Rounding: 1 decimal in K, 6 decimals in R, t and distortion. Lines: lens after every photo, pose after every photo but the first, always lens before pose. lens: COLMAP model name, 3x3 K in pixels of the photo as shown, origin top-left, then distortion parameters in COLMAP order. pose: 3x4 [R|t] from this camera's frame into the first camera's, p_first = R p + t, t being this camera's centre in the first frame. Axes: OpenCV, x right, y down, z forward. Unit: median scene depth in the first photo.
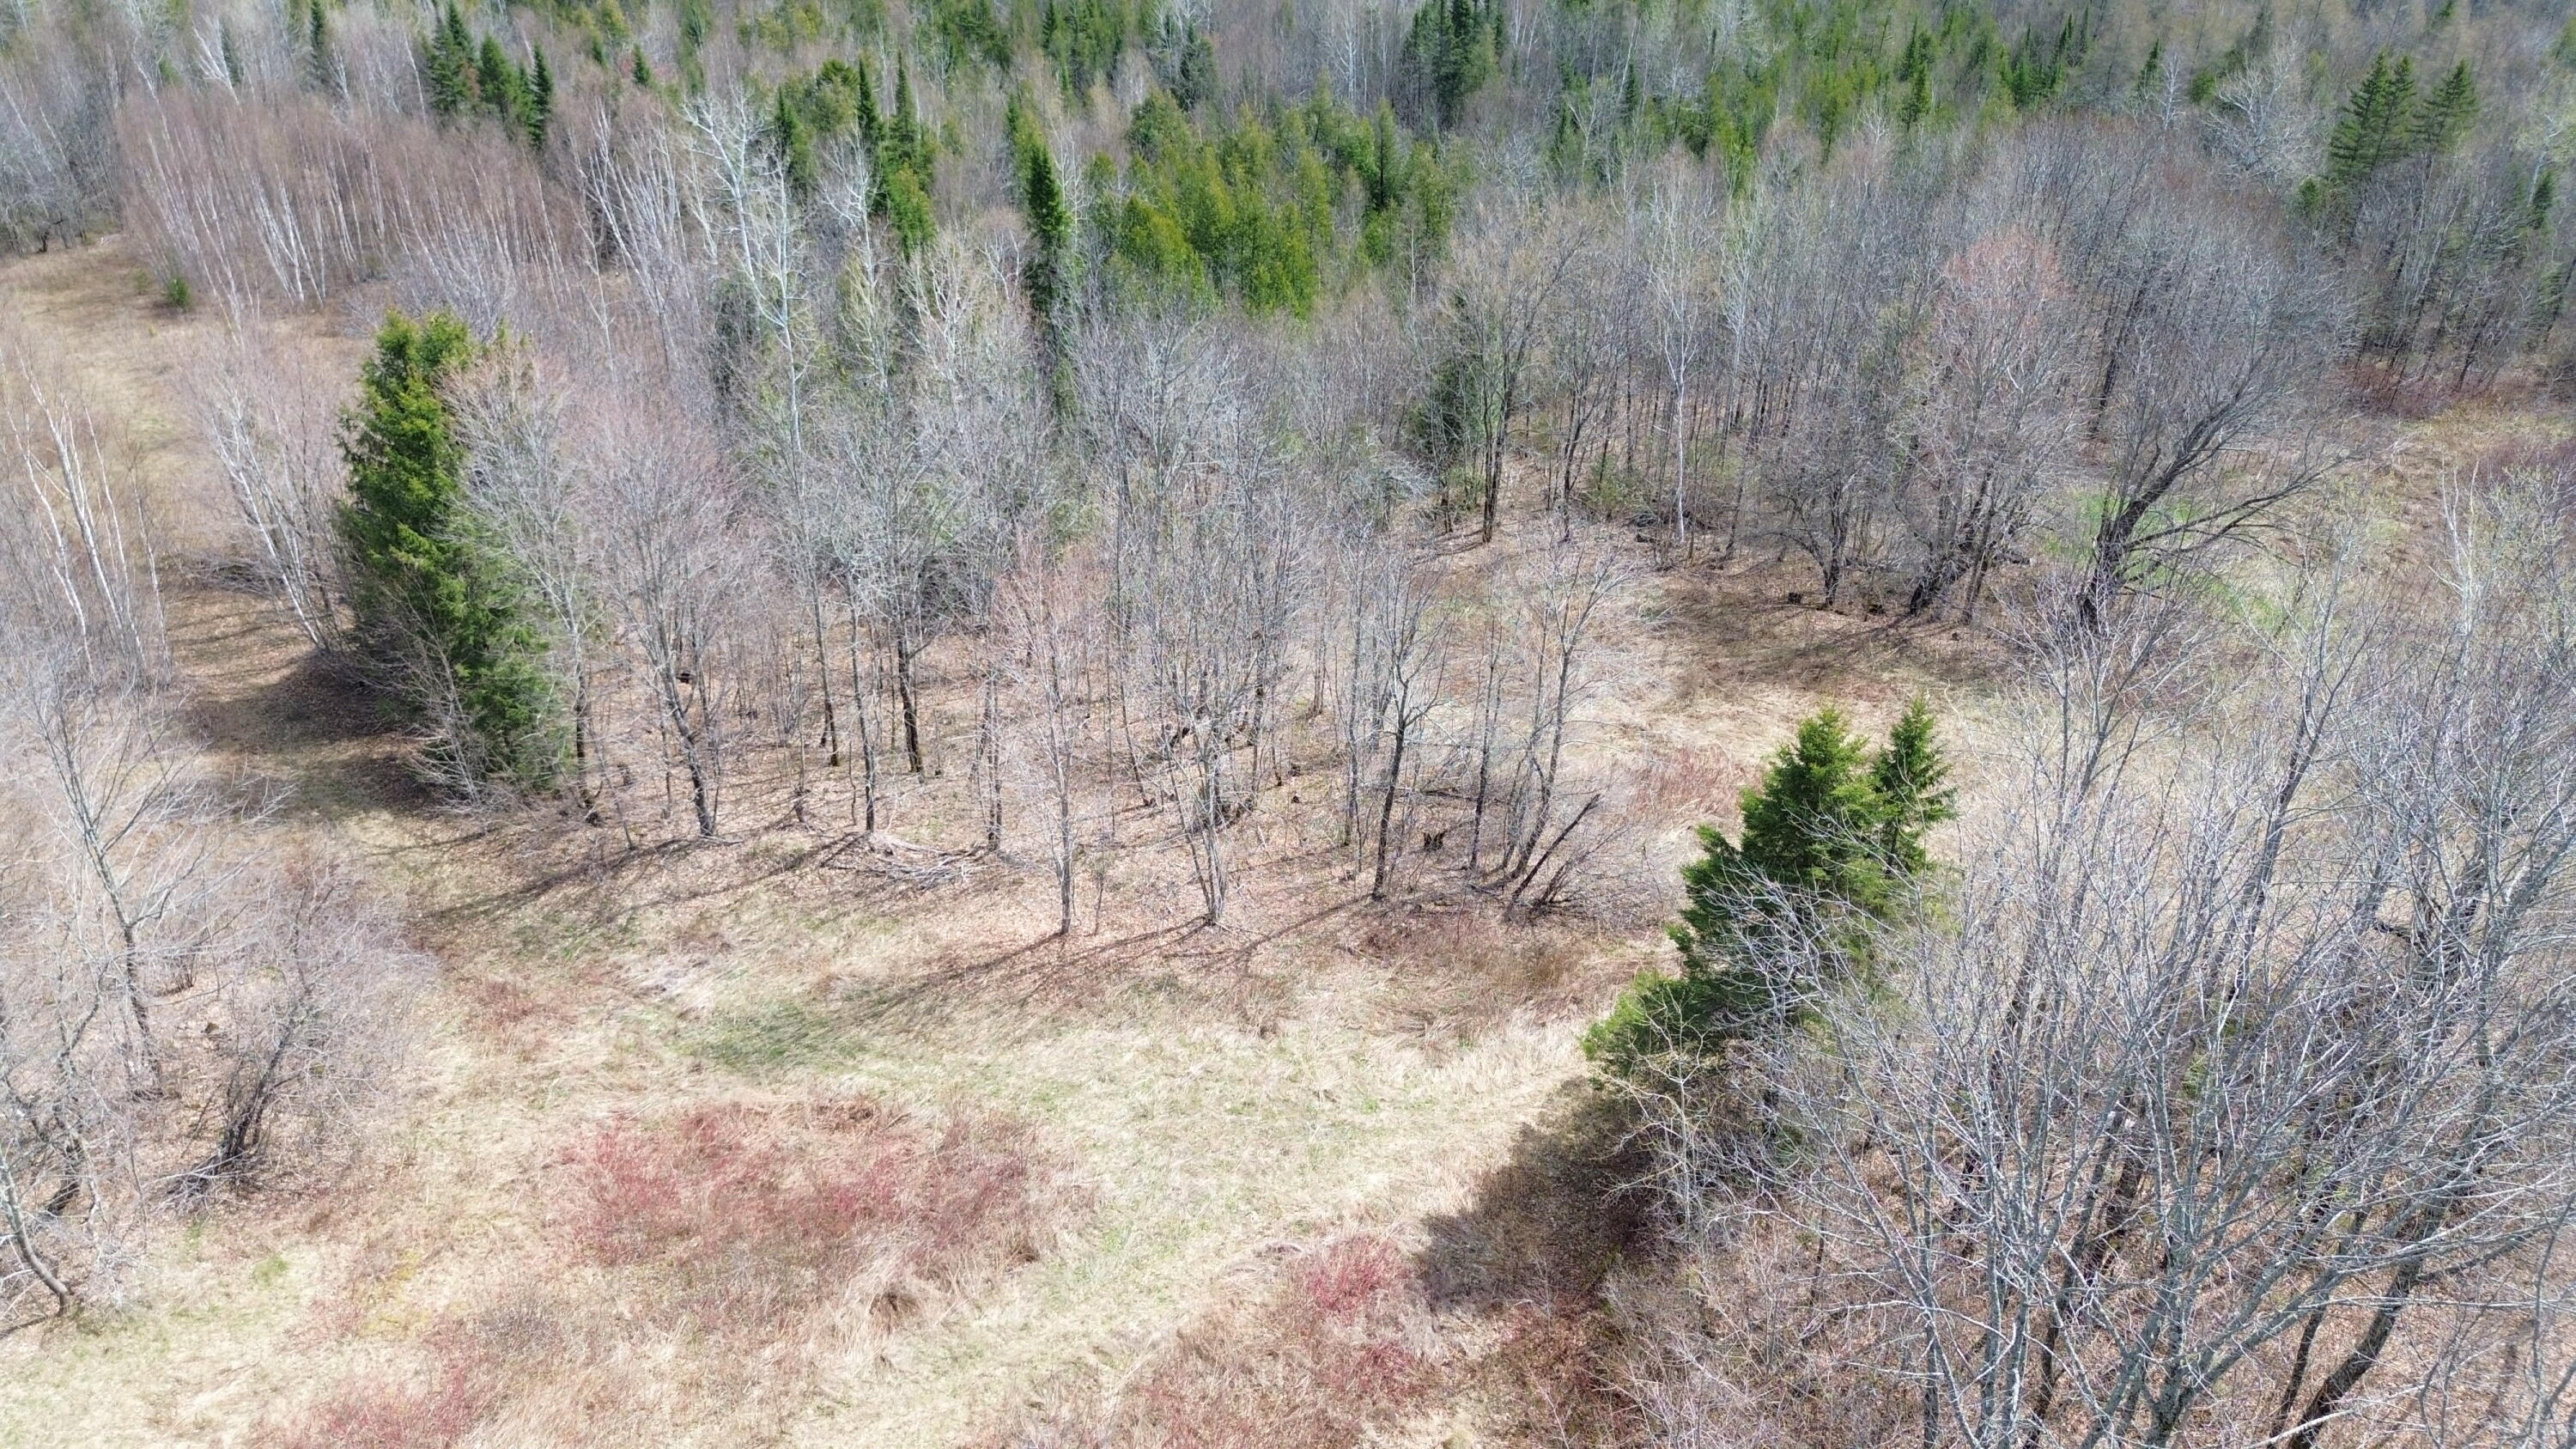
lens RADIAL K [[1828.2, 0, 1294.1], [0, 1828.2, 726.1], [0, 0, 1]] dist [0.080219, -0.082079]
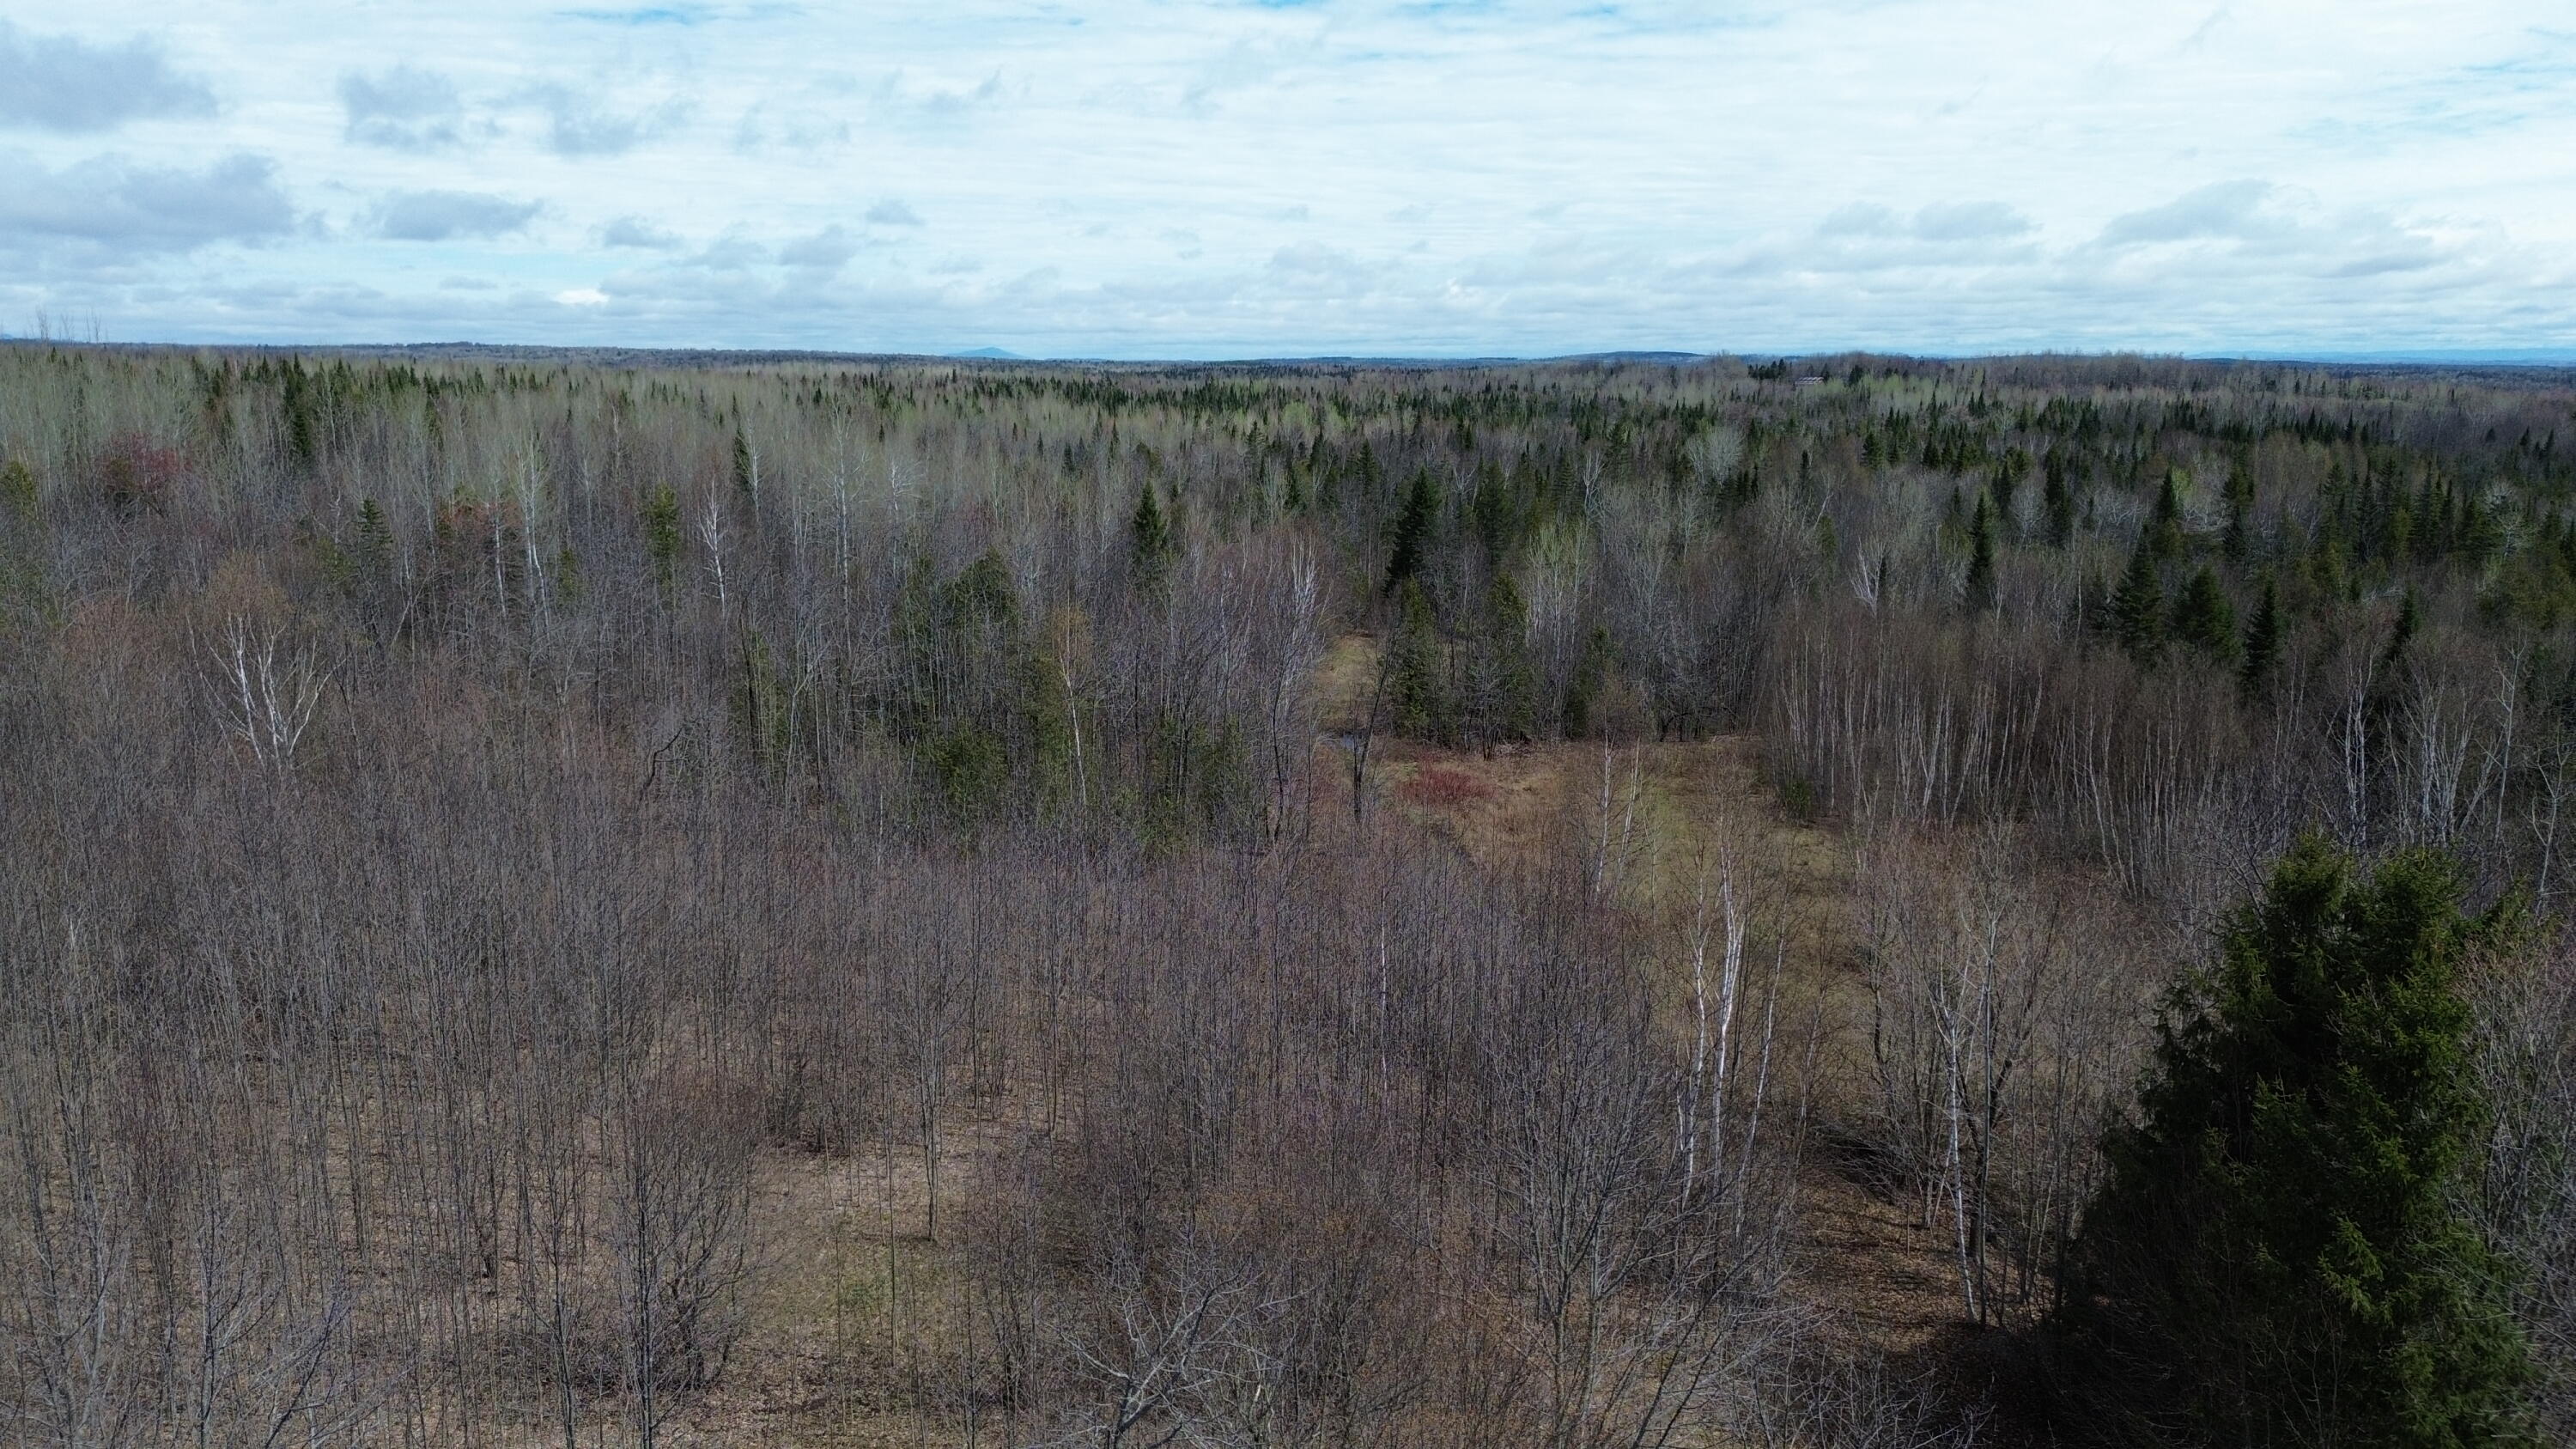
lens RADIAL K [[1828.2, 0, 1294.1], [0, 1828.2, 726.1], [0, 0, 1]] dist [0.080219, -0.082079]
pose [[0.733573, 0.135829, -0.665899, -0.303605], [-0.339306, 0.922167, -0.185687, -0.031869], [0.588848, 0.362158, 0.722564, 0.333869]]
